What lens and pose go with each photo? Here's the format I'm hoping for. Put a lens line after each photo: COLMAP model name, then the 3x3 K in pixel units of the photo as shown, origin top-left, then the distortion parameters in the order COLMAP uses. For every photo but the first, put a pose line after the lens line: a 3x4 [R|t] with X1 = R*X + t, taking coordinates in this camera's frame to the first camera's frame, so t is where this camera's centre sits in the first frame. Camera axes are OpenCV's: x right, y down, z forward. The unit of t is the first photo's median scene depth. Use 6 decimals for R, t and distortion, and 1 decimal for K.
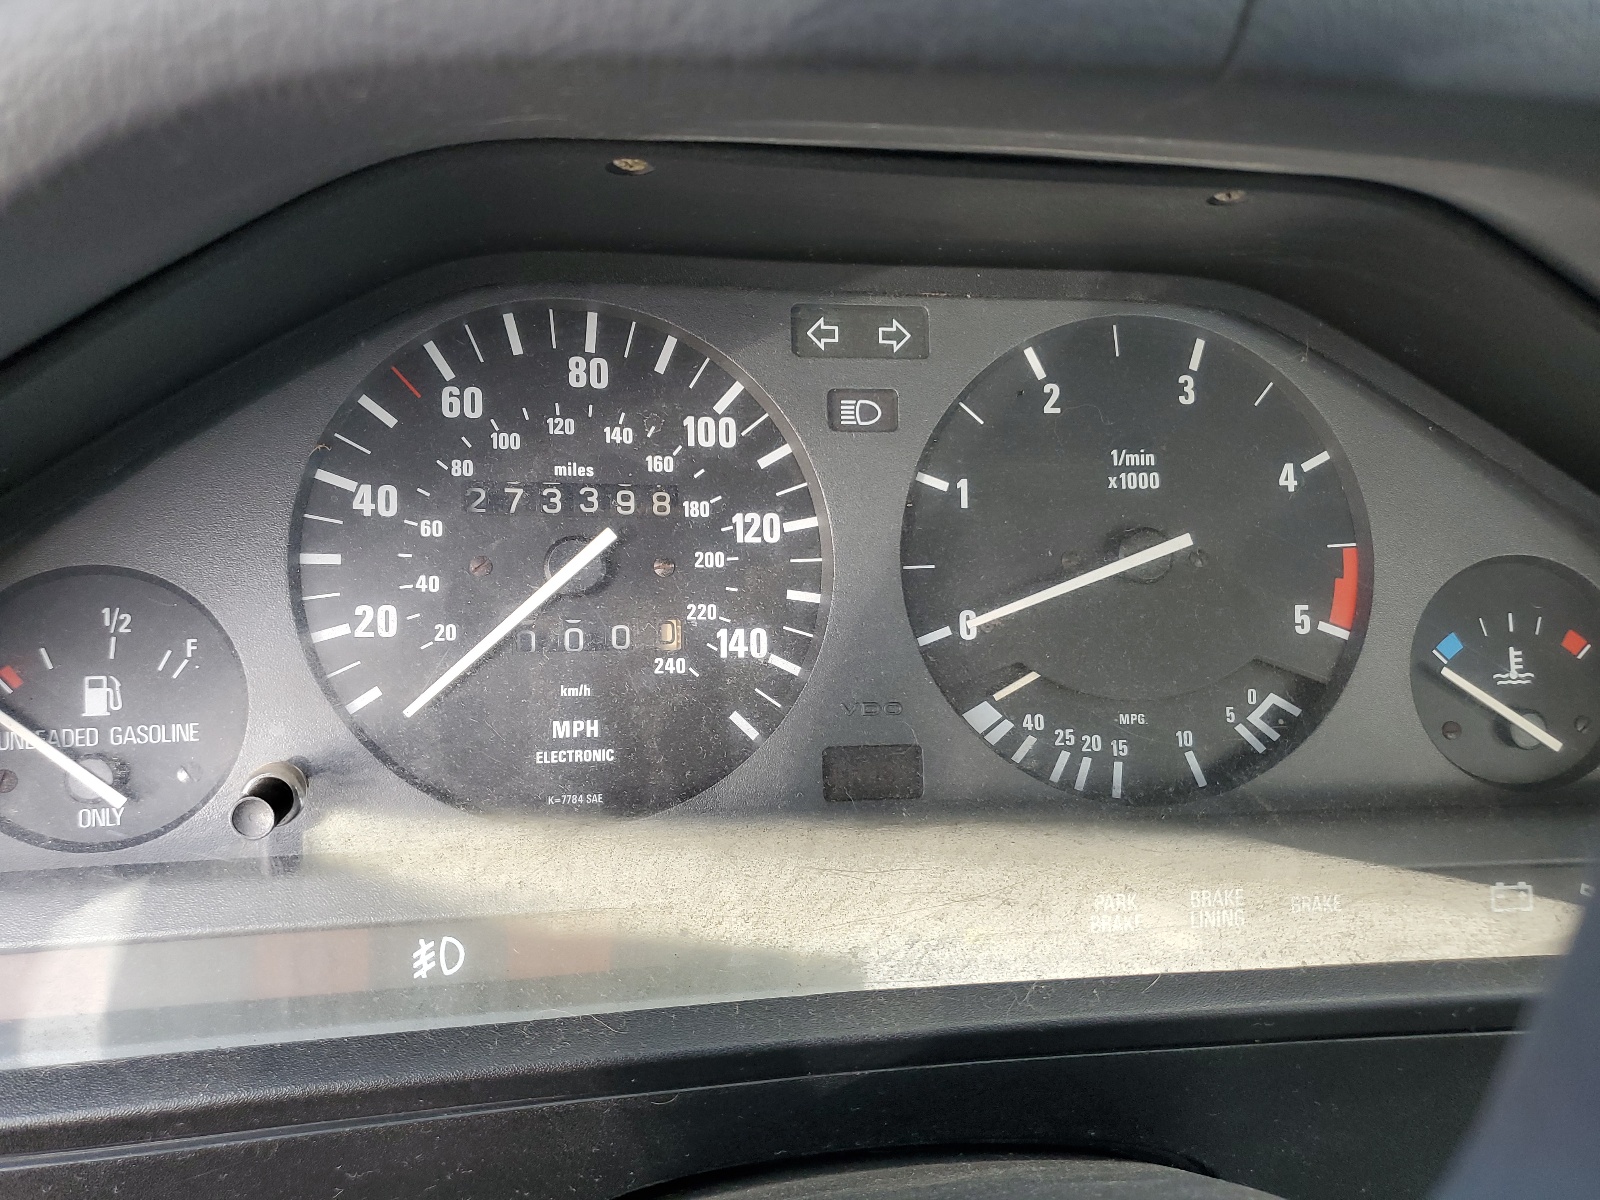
lens RADIAL K [[1213.0, 0, 799.9], [0, 1213.0, 600.0], [0, 0, 1]] dist [0.004295, 0.000955]
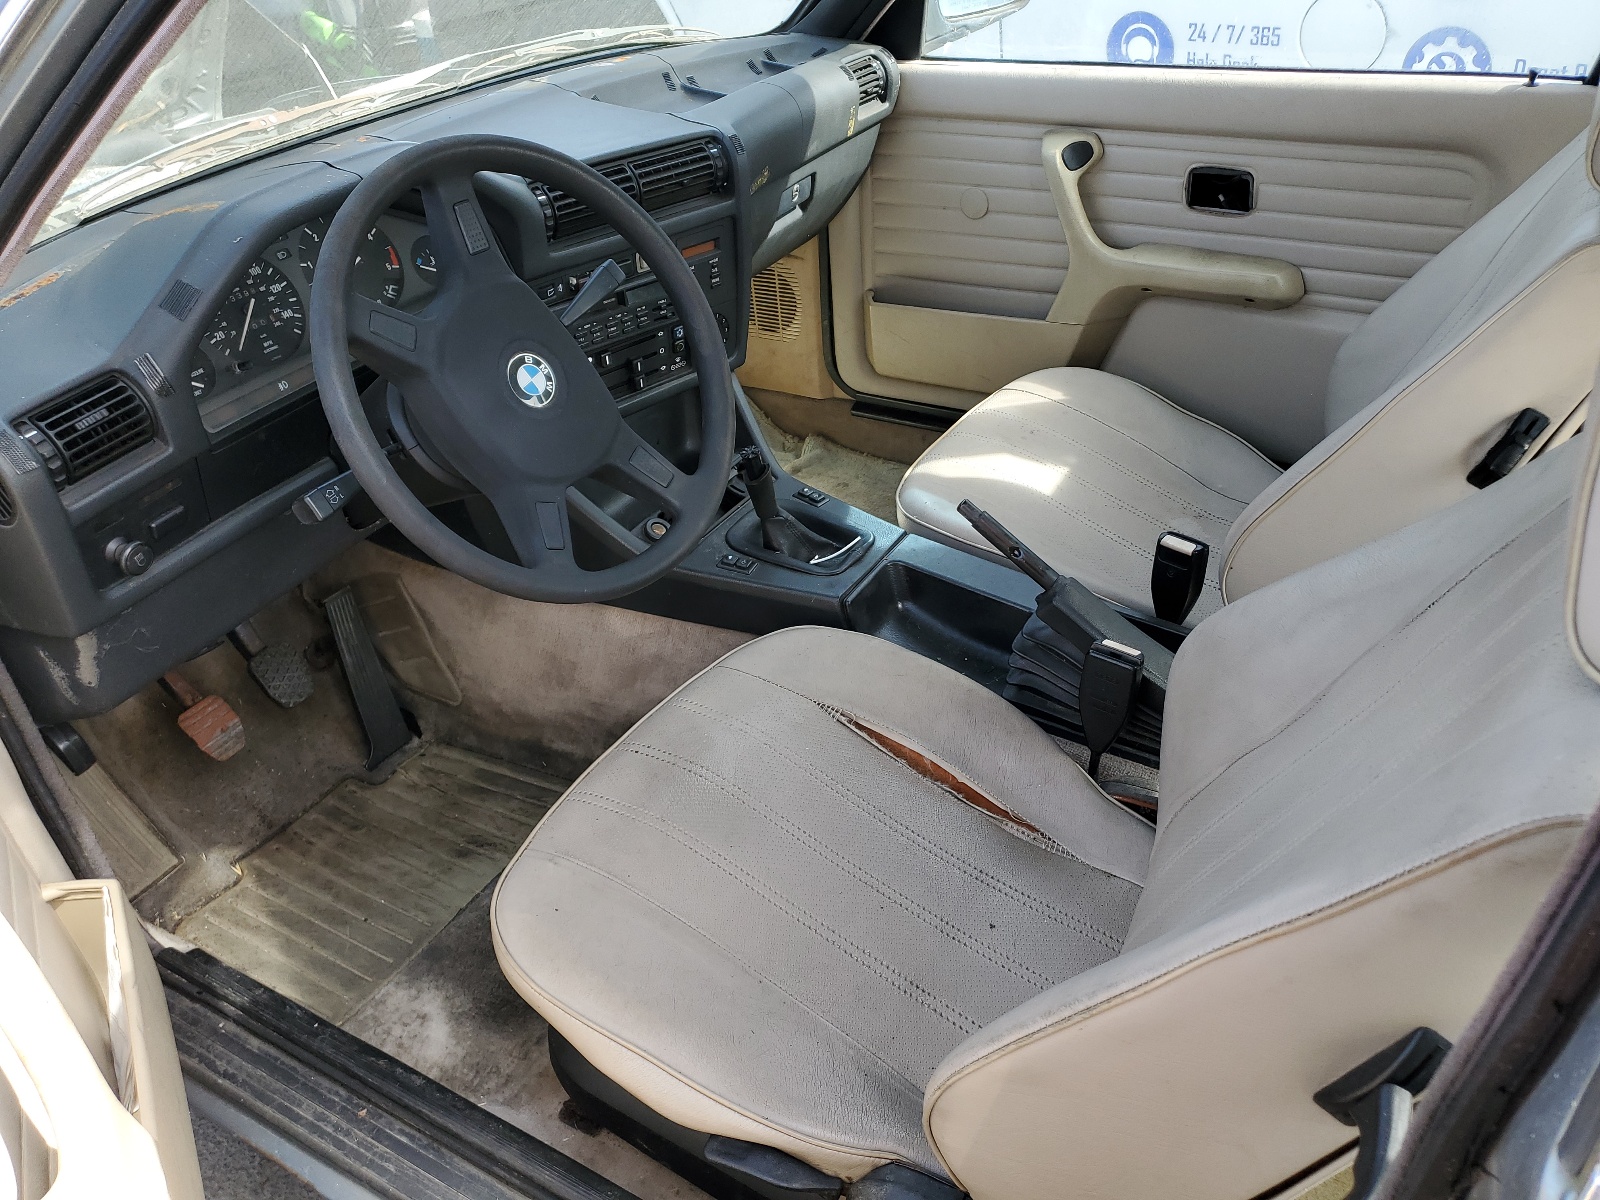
lens RADIAL K [[1213.0, 0, 800.2], [0, 1213.0, 600.6], [0, 0, 1]] dist [0.004295, 0.000955]
pose [[0.638627, -0.505781, 0.579949, -1.945841], [0.365500, 0.862586, 0.349793, 0.071929], [-0.677175, -0.011416, 0.735734, -3.529768]]
